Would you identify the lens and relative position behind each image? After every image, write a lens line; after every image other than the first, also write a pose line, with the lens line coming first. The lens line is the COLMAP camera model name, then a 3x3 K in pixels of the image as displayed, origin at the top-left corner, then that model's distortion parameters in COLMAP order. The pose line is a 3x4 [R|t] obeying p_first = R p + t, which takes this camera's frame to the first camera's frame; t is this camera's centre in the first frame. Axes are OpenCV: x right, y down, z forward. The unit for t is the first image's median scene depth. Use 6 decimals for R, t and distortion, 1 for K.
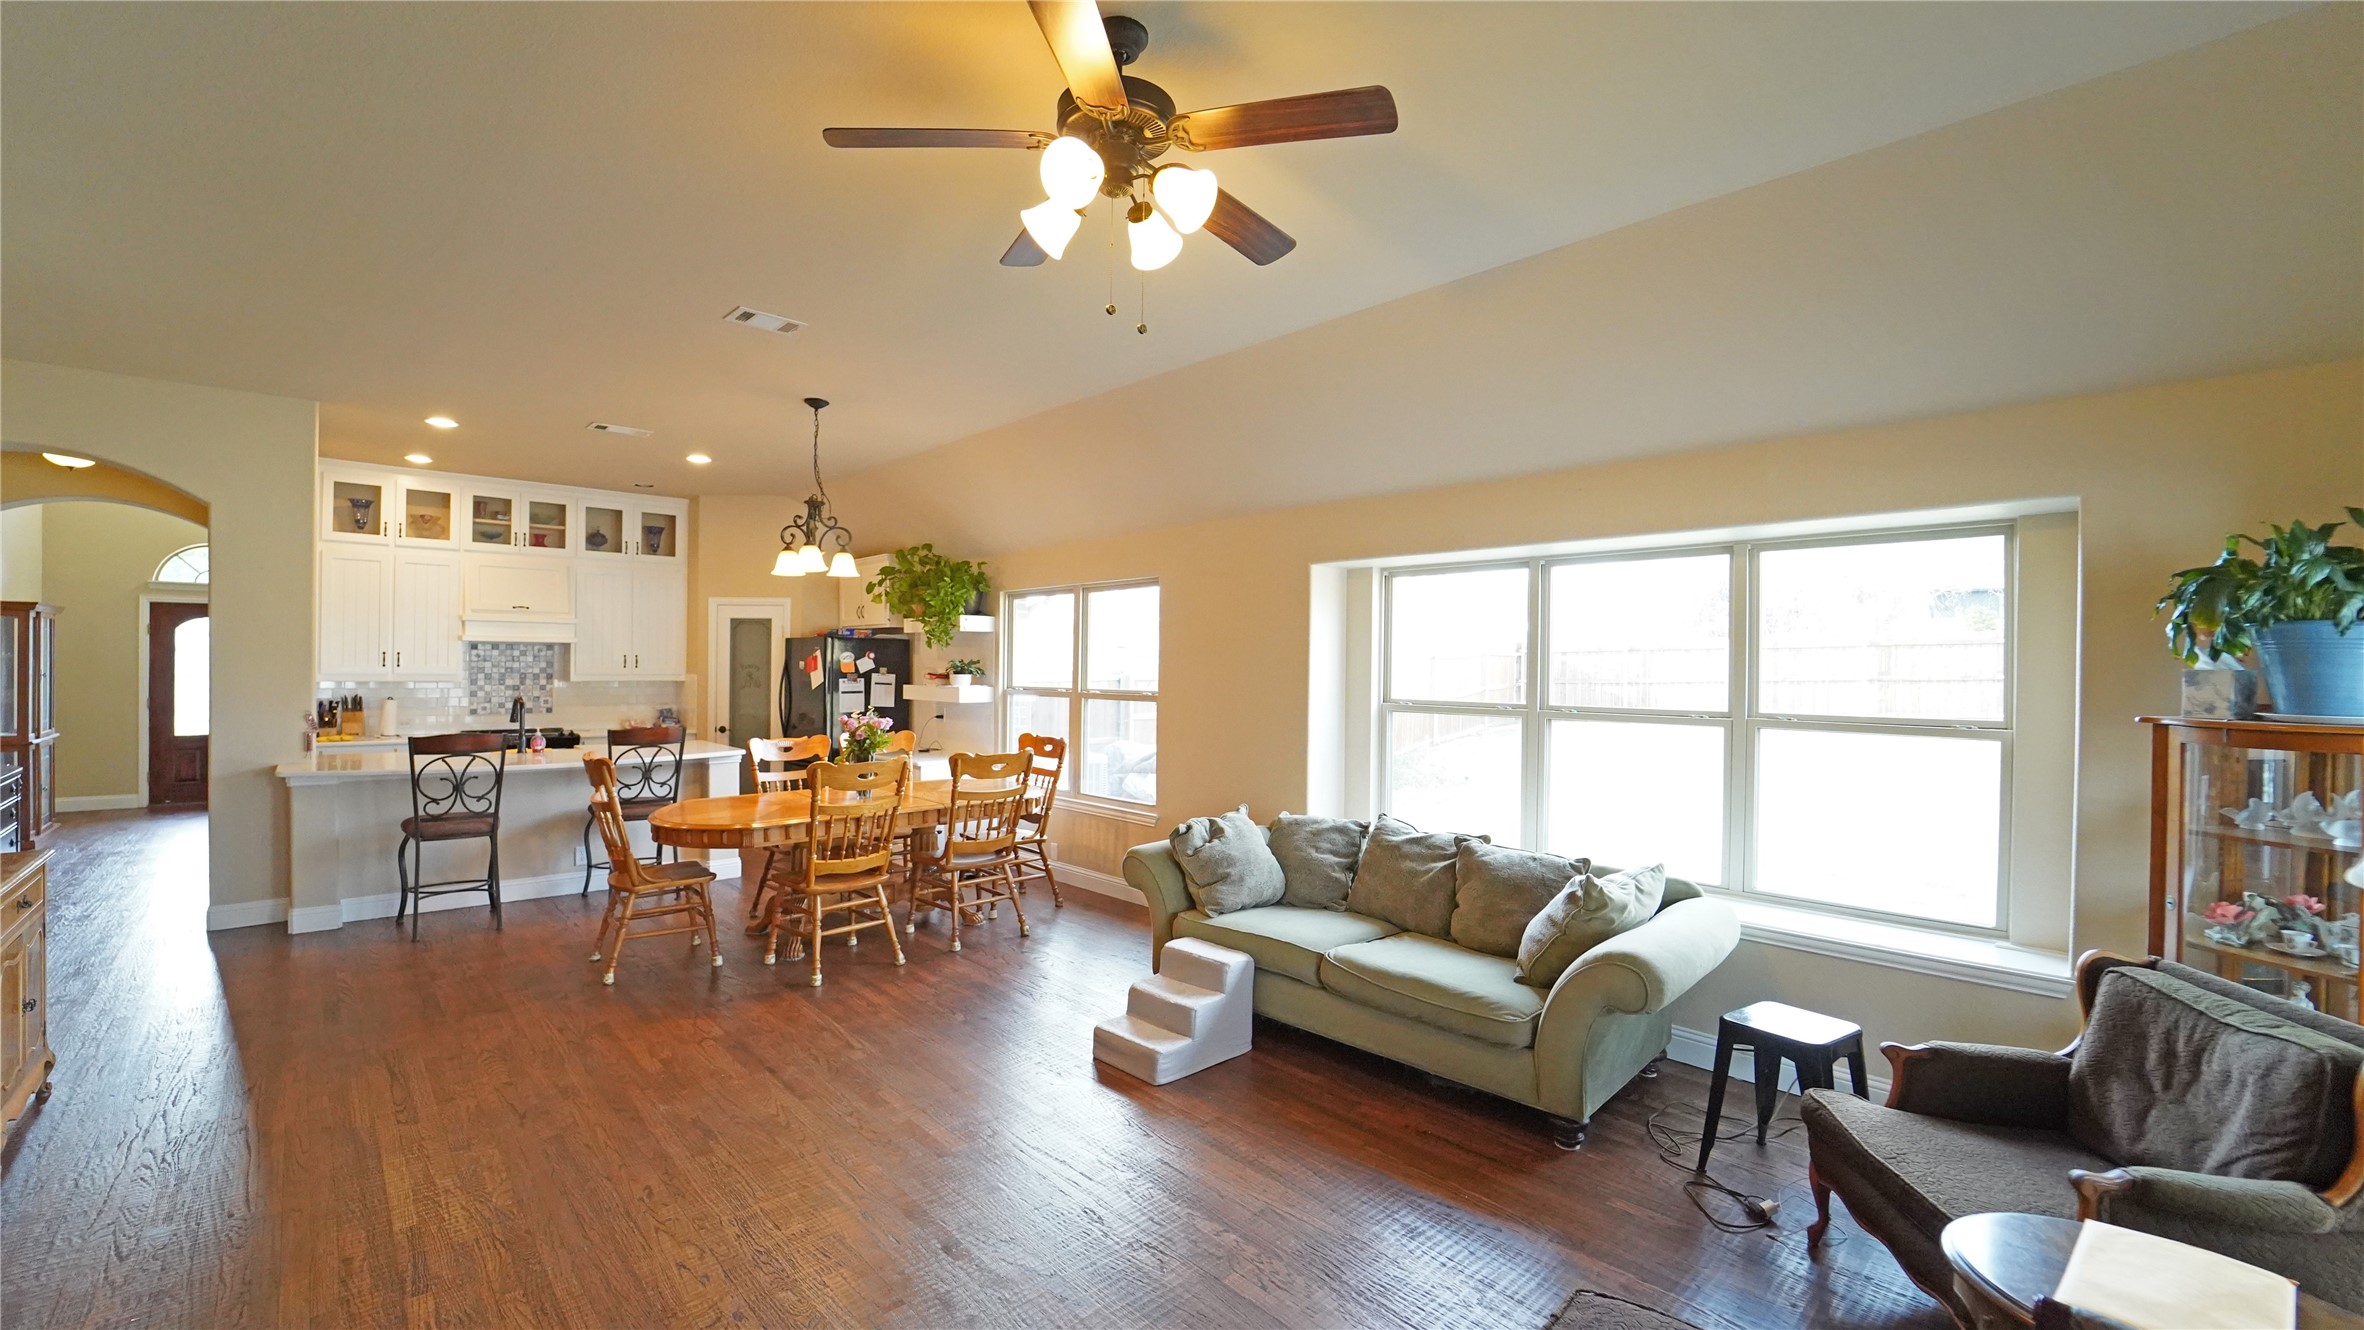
lens RADIAL K [[968.2, 0, 1177.4], [0, 968.2, 661.6], [0, 0, 1]] dist [-0.020309, 0.000822]
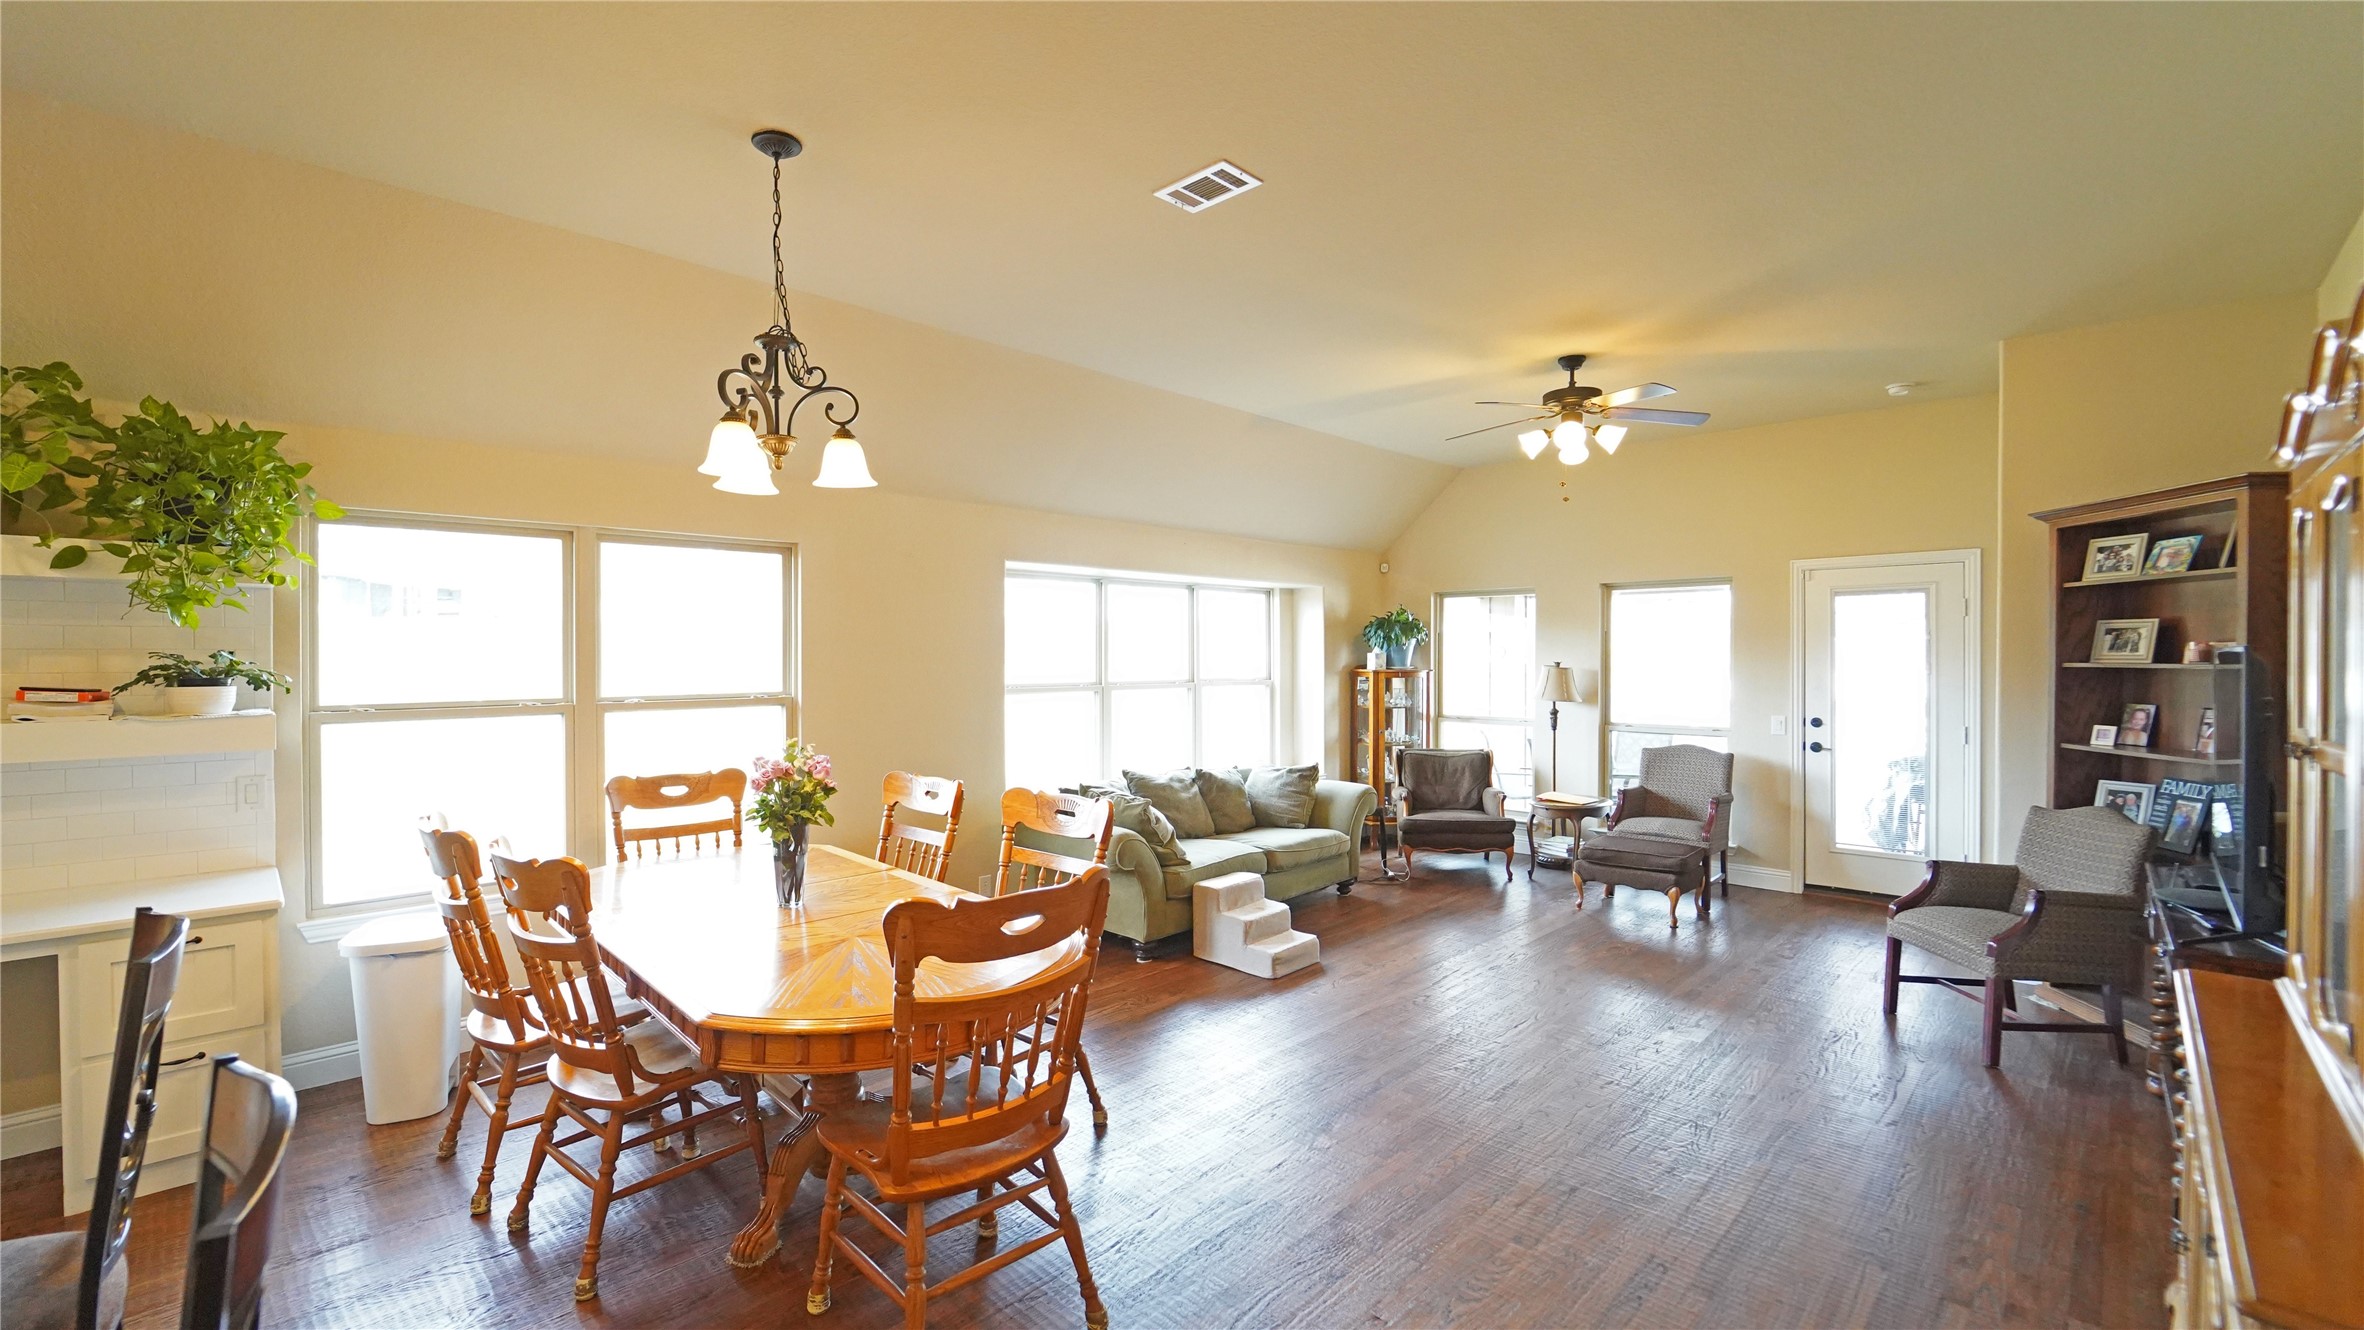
lens RADIAL K [[968.2, 0, 1169.7], [0, 968.2, 664.5], [0, 0, 1]] dist [-0.020309, 0.000822]
pose [[-0.034940, -0.018207, 0.999224, -0.574309], [0.000941, 0.999833, 0.018251, -0.003247], [-0.999389, 0.001578, -0.034917, 0.518732]]
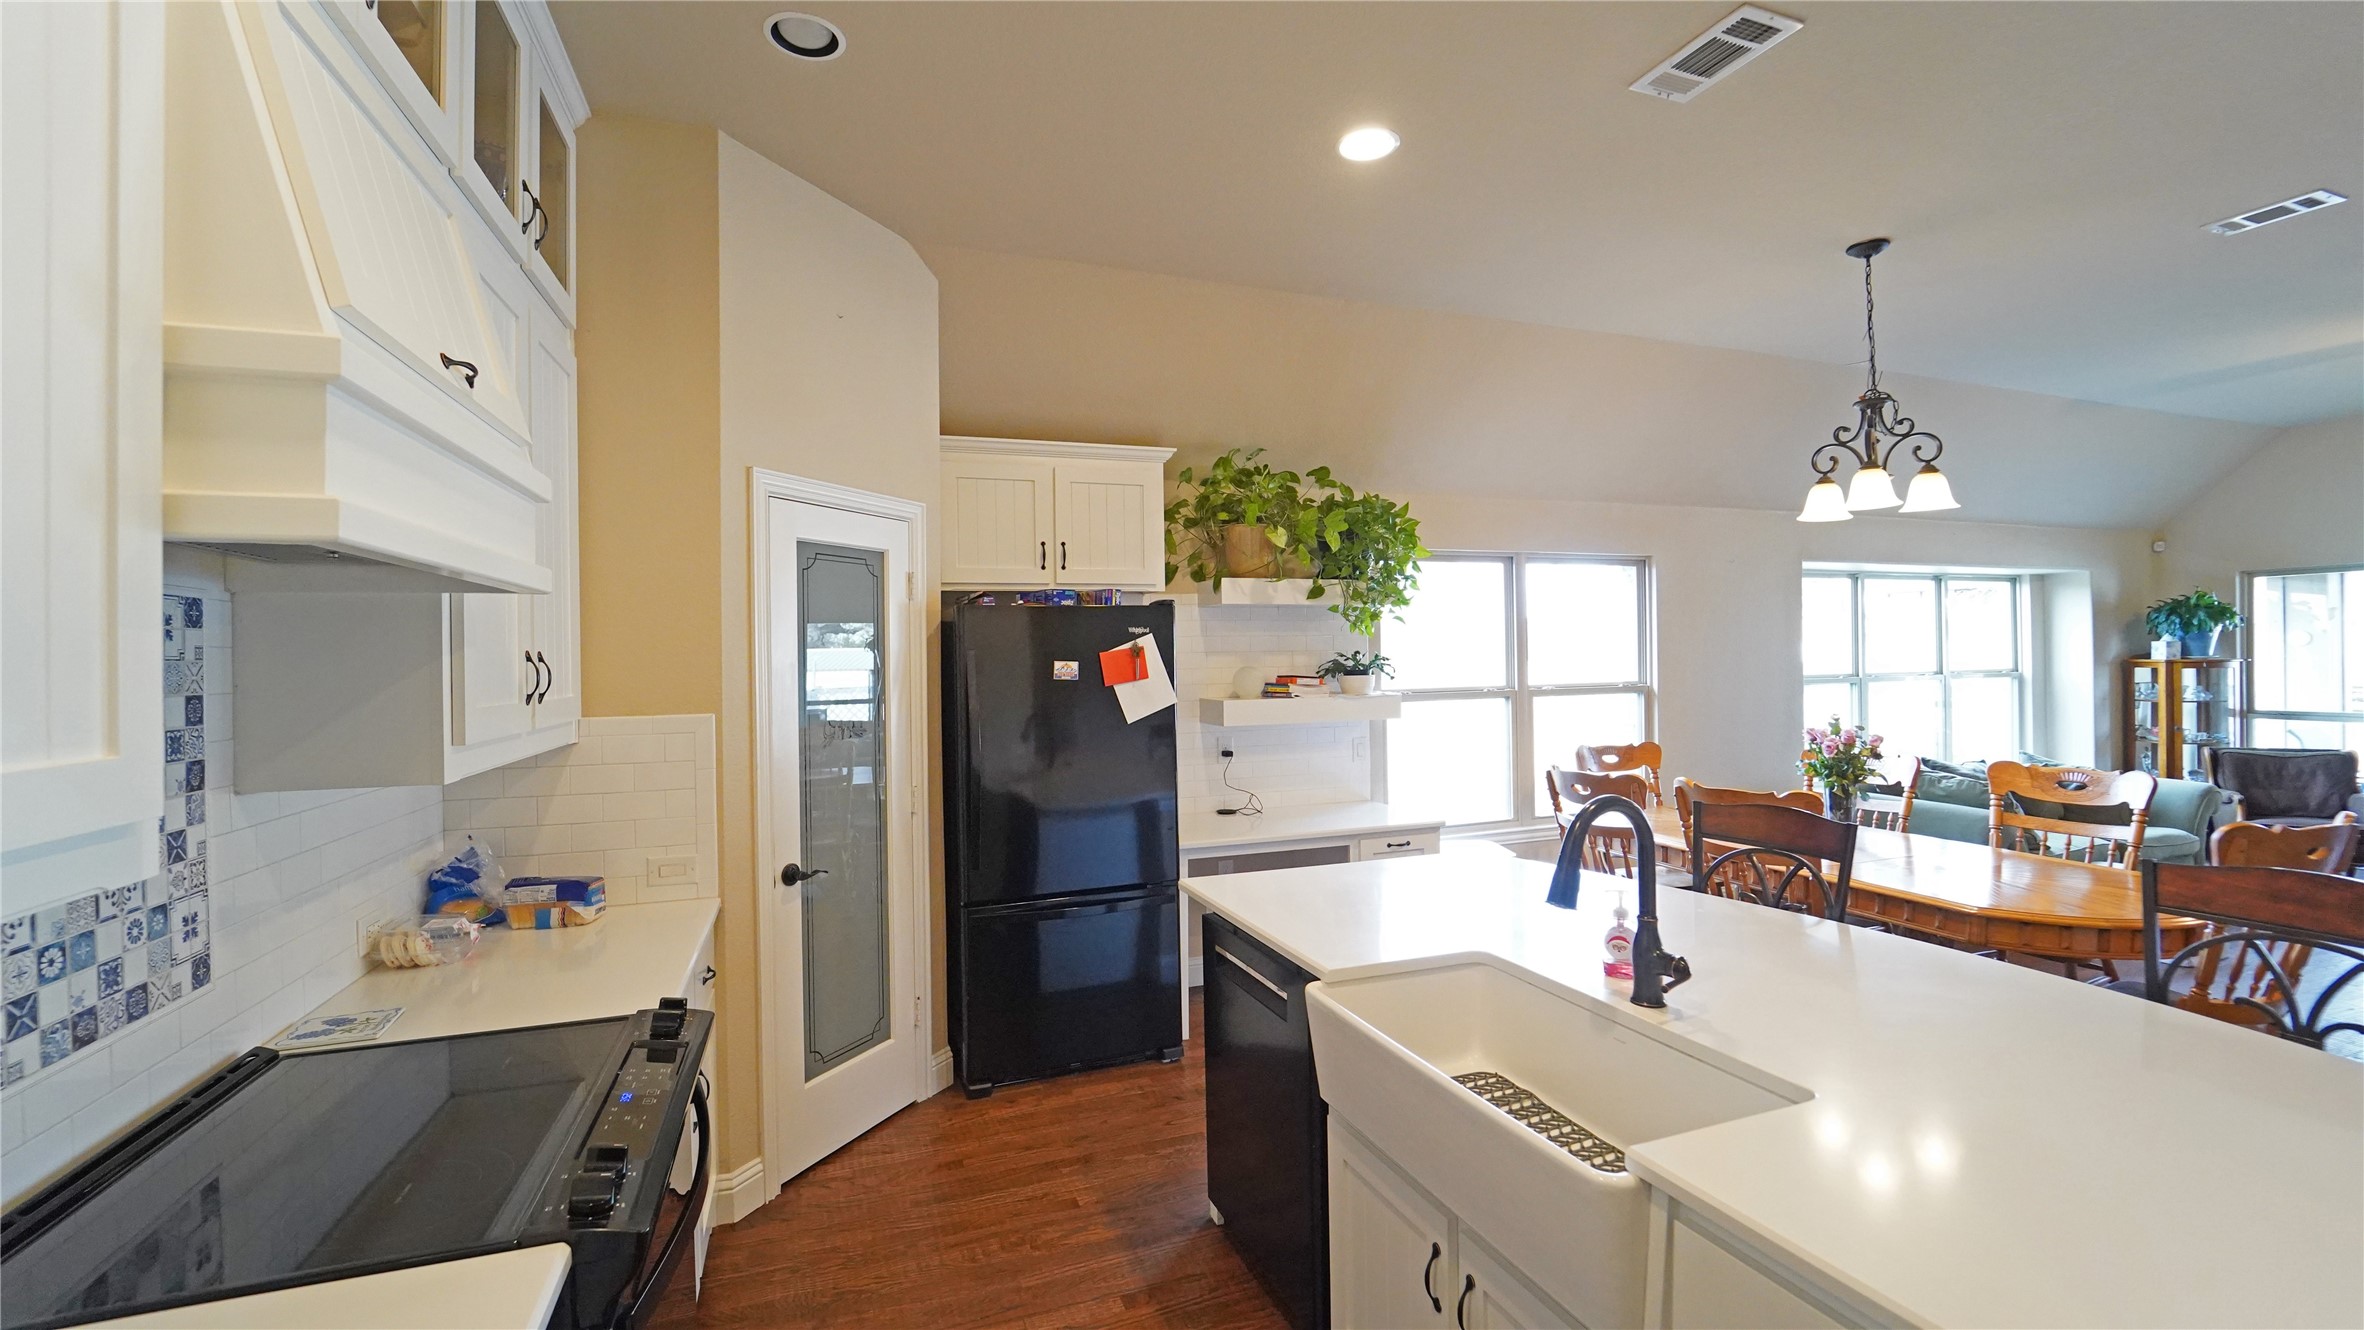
lens RADIAL K [[968.2, 0, 1177.4], [0, 968.2, 660.0], [0, 0, 1]] dist [-0.020309, 0.000822]
pose [[0.387065, -0.014520, 0.921938, -0.781397], [0.018878, 0.999791, 0.007821, -0.003676], [-0.921859, 0.014377, 0.387258, 0.811630]]
